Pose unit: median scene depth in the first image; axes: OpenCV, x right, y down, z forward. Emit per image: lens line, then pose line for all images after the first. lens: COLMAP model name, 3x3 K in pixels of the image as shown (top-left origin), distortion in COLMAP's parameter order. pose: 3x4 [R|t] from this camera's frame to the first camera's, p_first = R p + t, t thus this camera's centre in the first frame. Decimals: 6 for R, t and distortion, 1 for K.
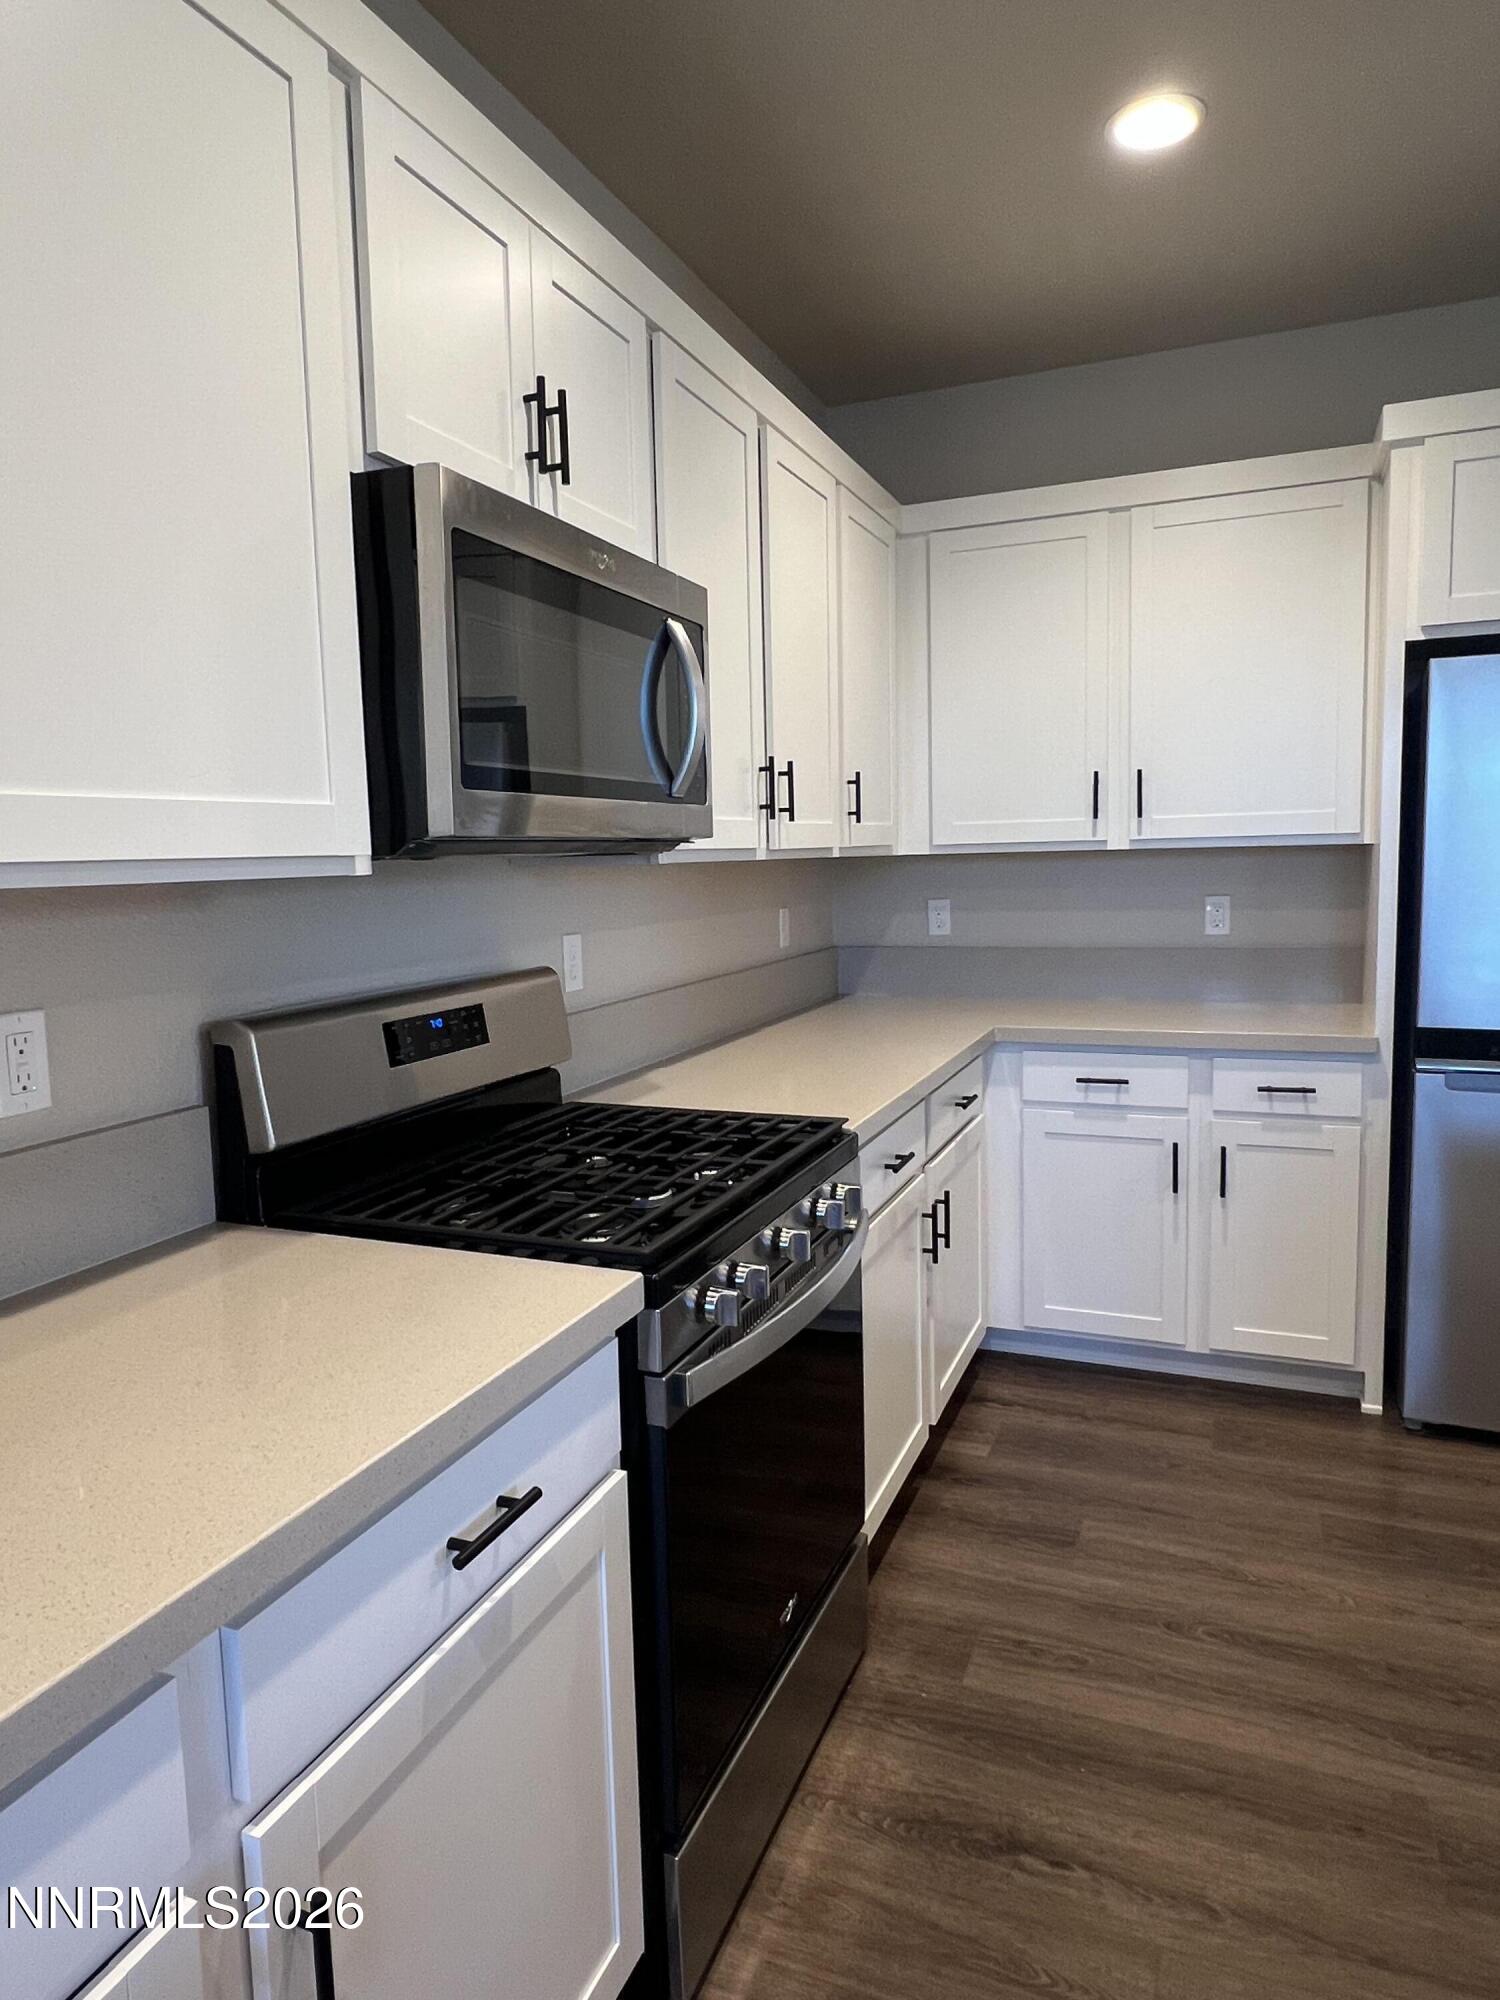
lens RADIAL K [[1250.8, 0, 728.9], [0, 1250.8, 984.1], [0, 0, 1]] dist [-0.006054, 0.000481]
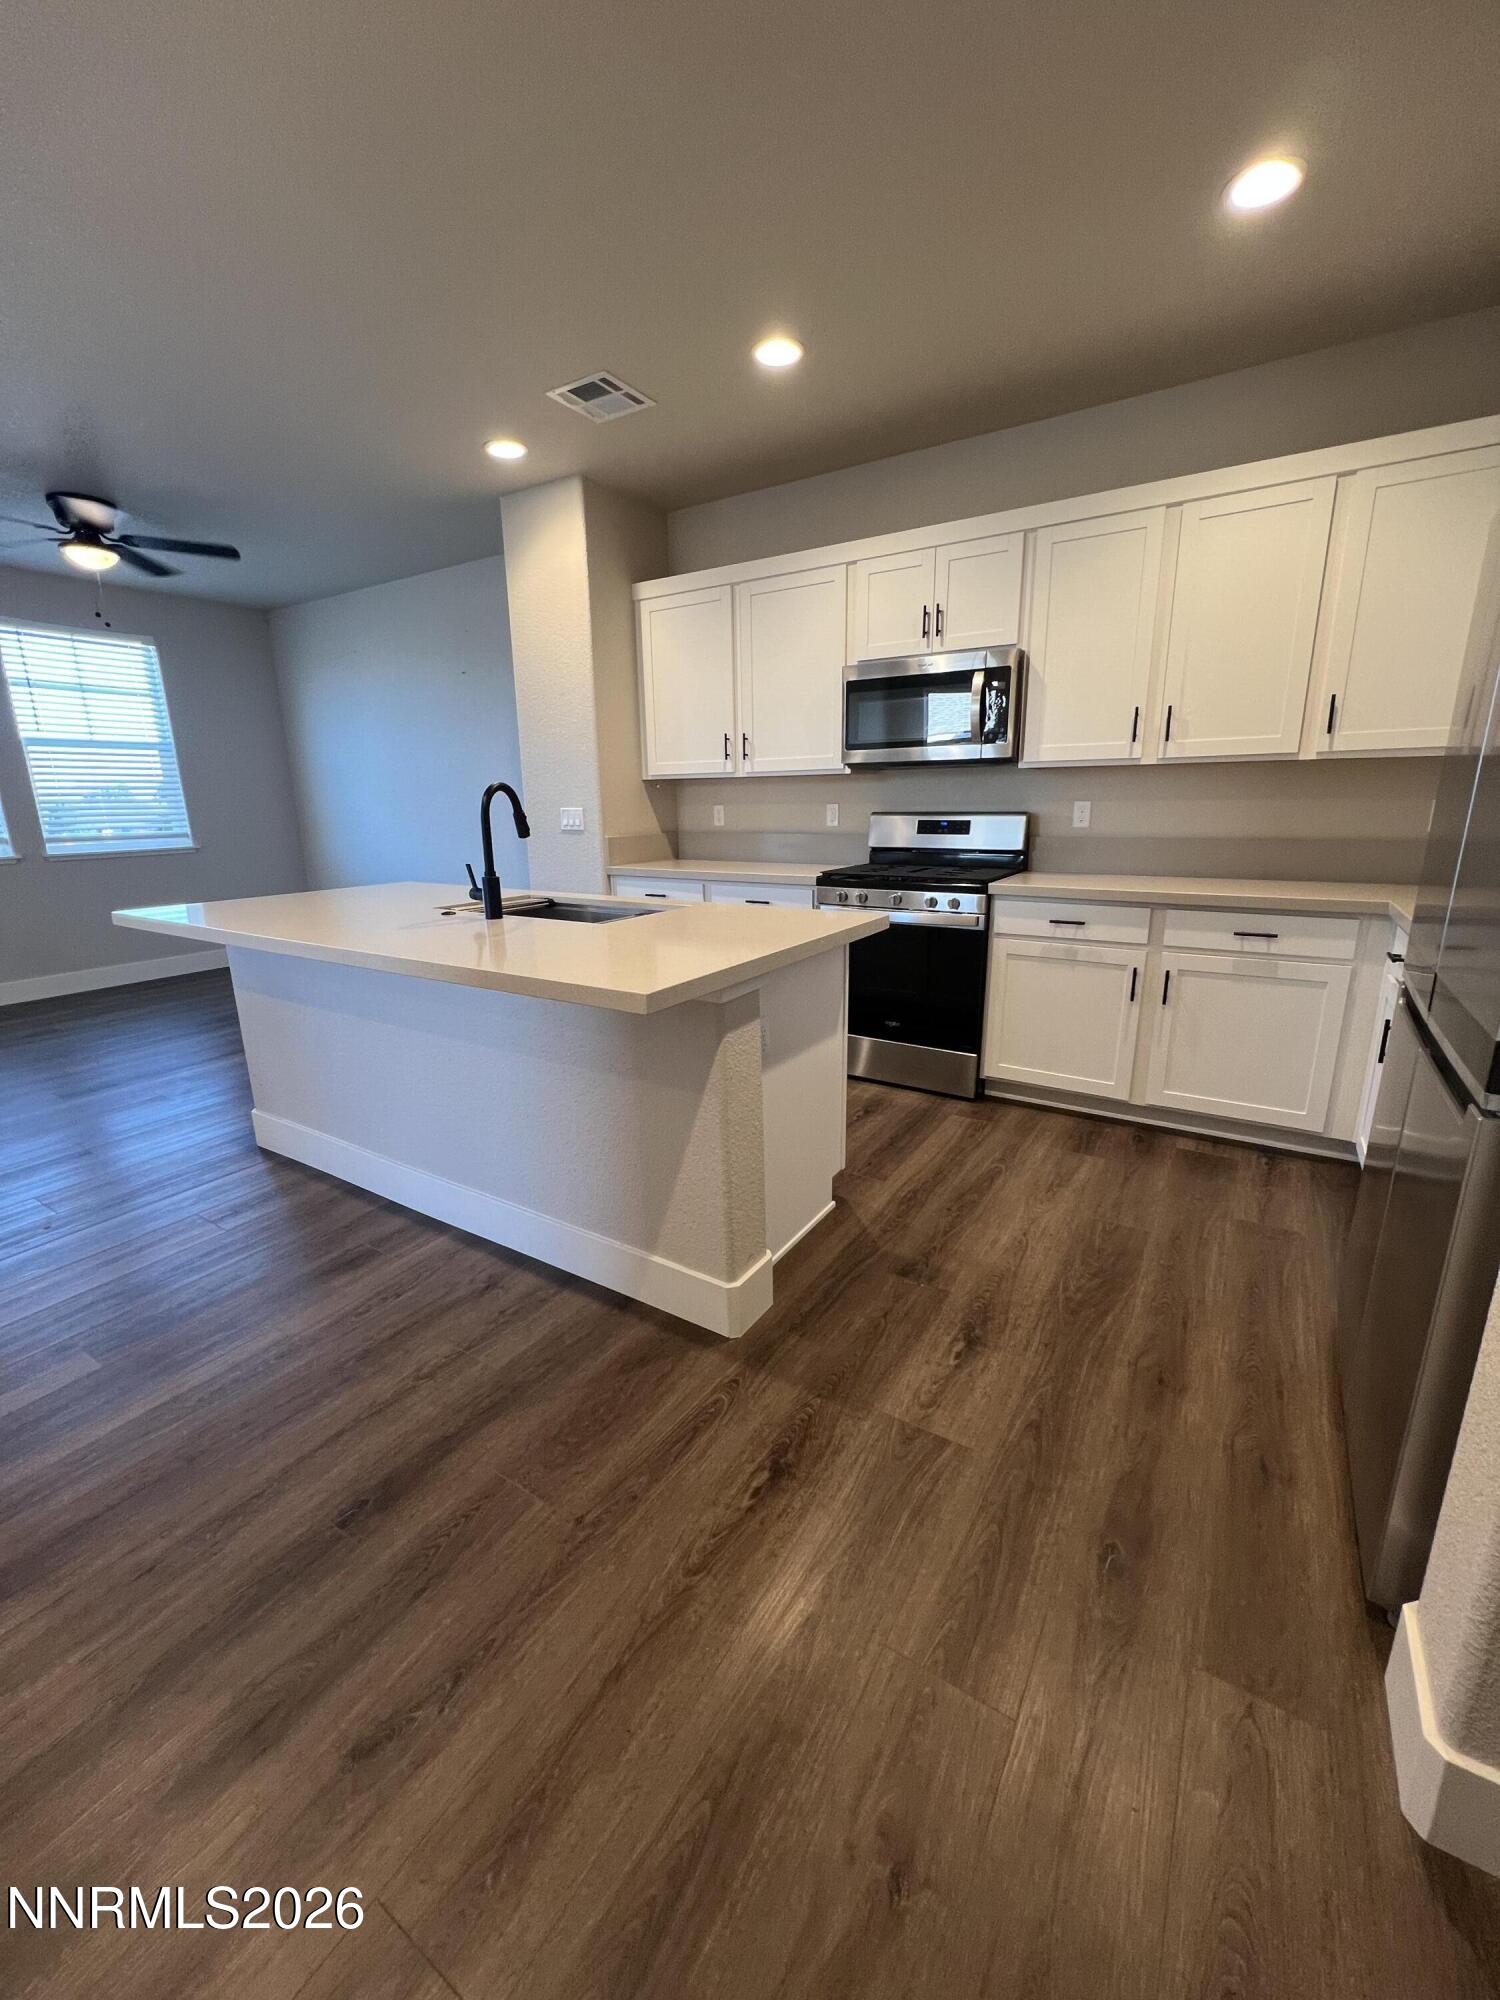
lens RADIAL K [[798.2, 0, 748.2], [0, 798.2, 1000.2], [0, 0, 1]] dist [-0.002228, -0.000054]
pose [[-0.165727, 0.270106, -0.948460, 1.233700], [-0.083845, 0.954418, 0.286454, -0.051435], [0.982601, 0.126997, -0.135526, 0.578612]]
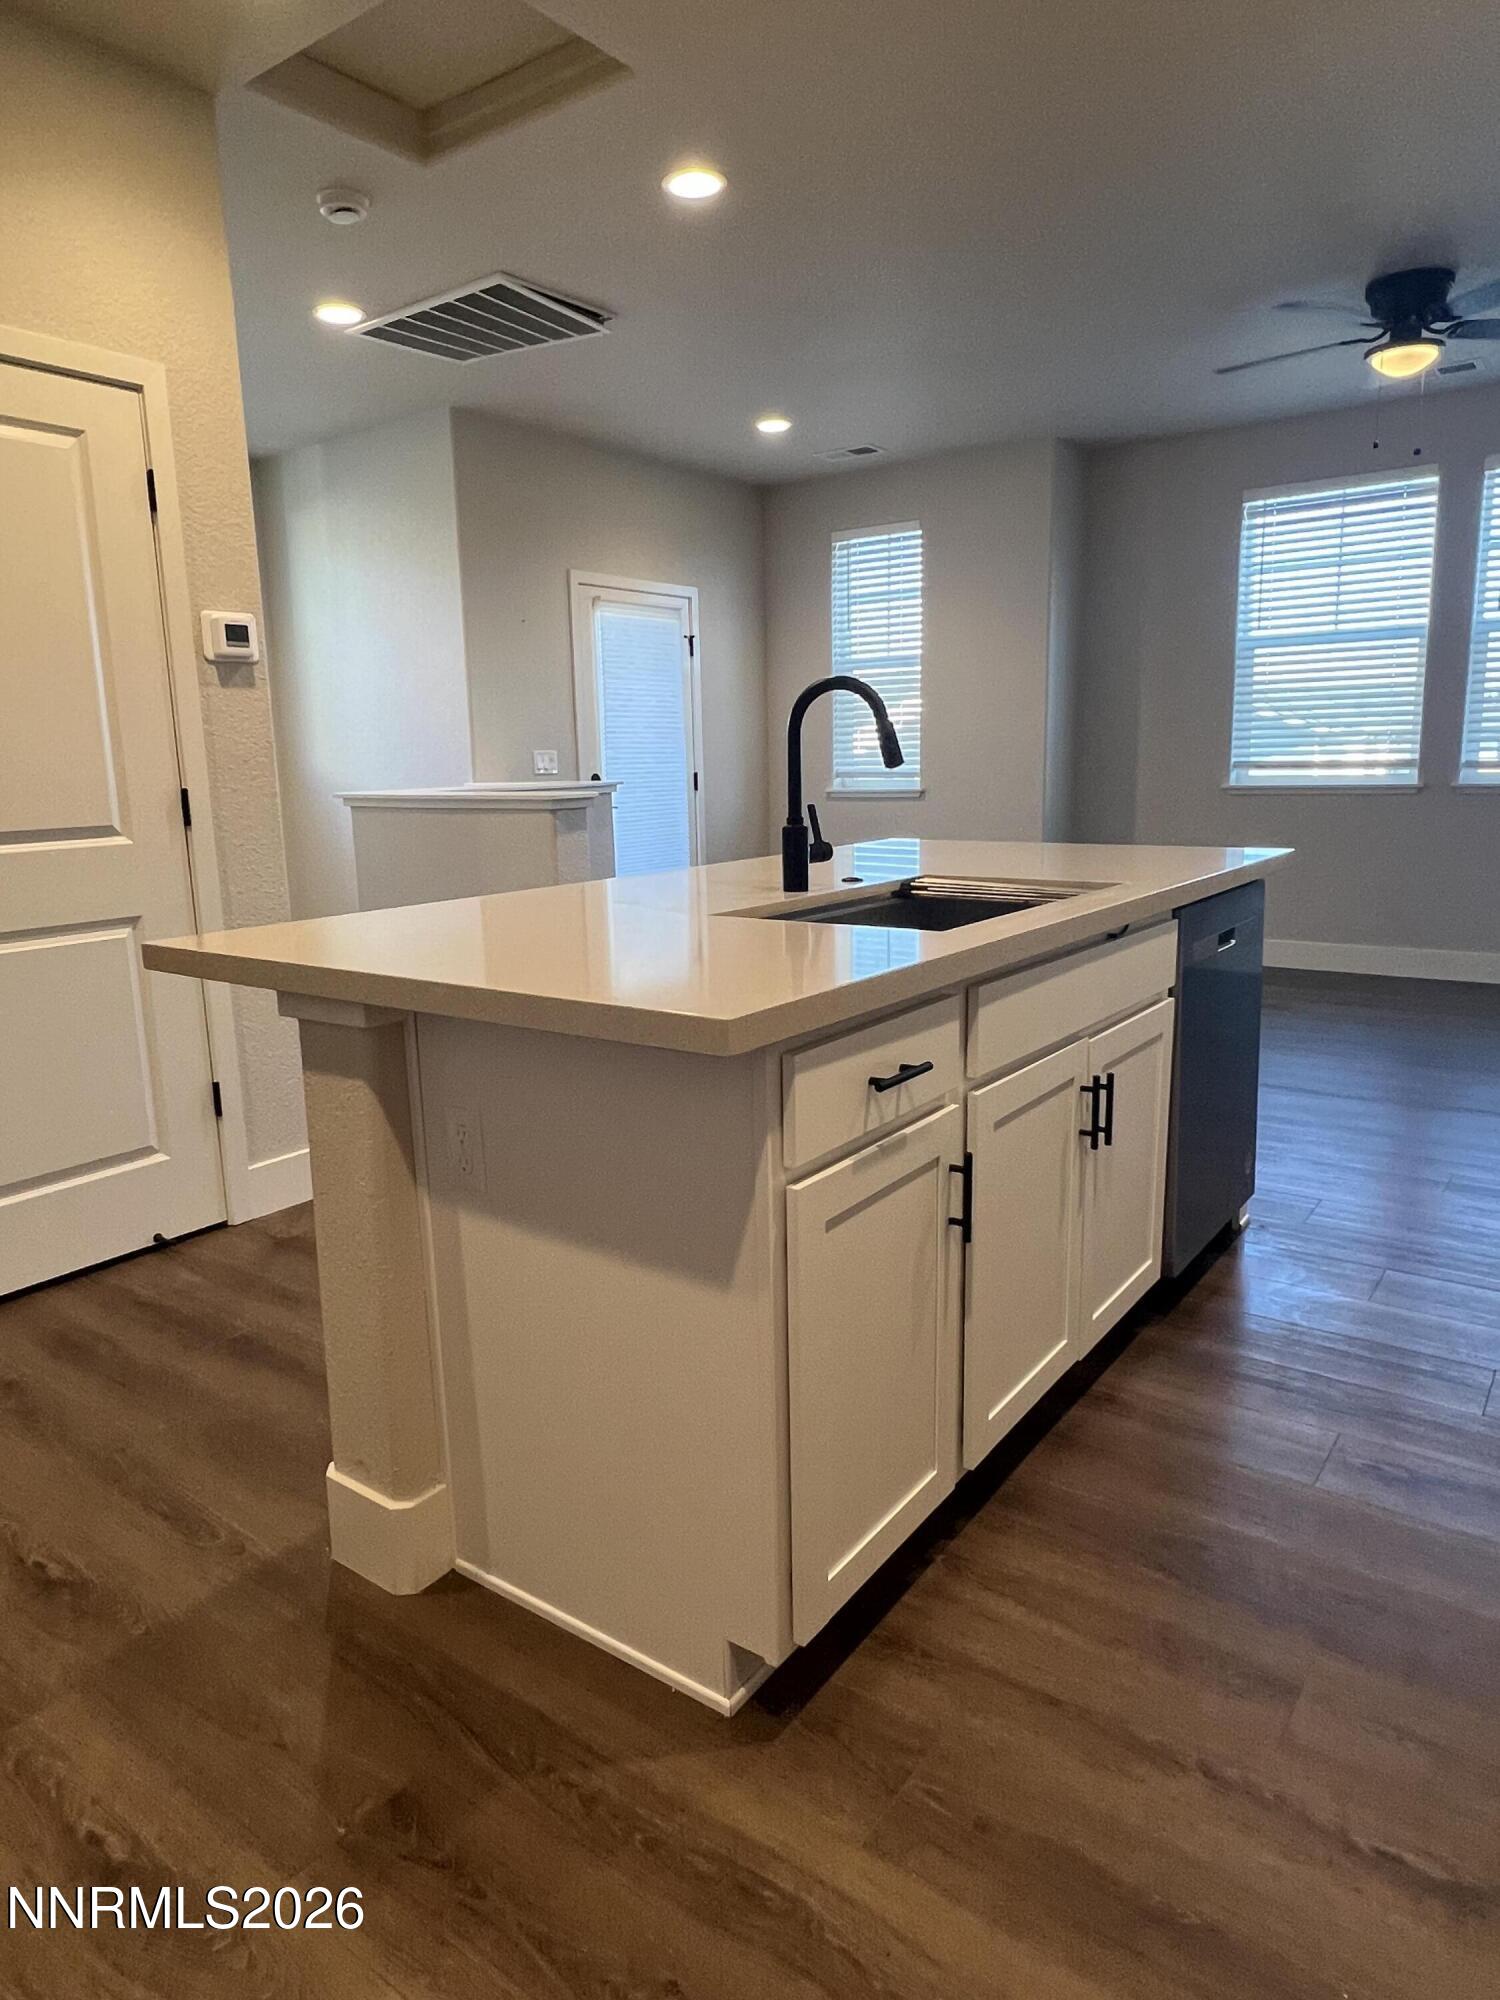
lens RADIAL K [[1253.2, 0, 740.0], [0, 1253.2, 994.5], [0, 0, 1]] dist [0.000917, -0.000729]
pose [[-0.971121, 0.004698, 0.238541, 0.285038], [0.073454, 0.957131, 0.280186, -0.042752], [-0.226999, 0.289617, -0.929835, 1.007794]]
